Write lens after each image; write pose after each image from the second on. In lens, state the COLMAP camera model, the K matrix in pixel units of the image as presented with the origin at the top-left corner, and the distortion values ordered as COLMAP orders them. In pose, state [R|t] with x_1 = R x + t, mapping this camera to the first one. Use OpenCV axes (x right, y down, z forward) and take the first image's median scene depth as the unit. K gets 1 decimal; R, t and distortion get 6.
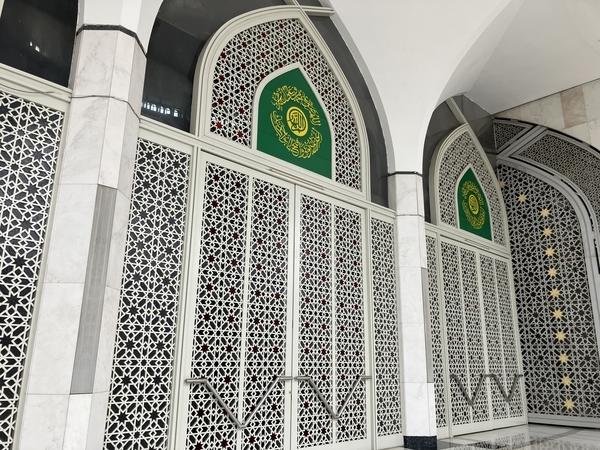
lens RADIAL K [[497.5, 0, 300.0], [0, 497.5, 225.0], [0, 0, 1]] dist [0.114518, -0.000781]
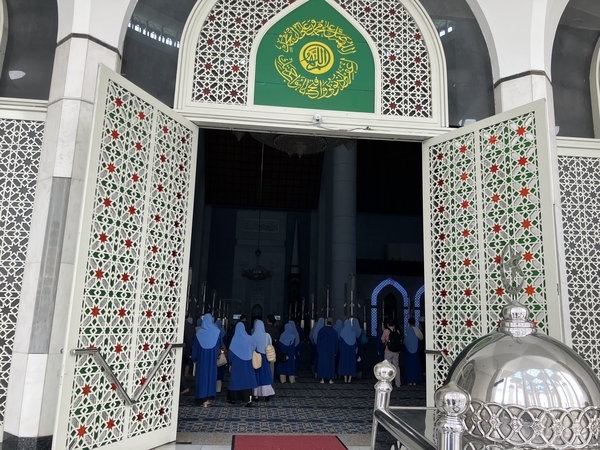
lens RADIAL K [[492.7, 0, 300.0], [0, 492.7, 225.0], [0, 0, 1]] dist [0.015135, -0.008086]
pose [[0.771994, -0.121225, -0.623963, 0.711952], [0.148193, 0.988919, -0.008779, 0.120282], [0.618113, -0.085689, 0.781405, 0.461144]]
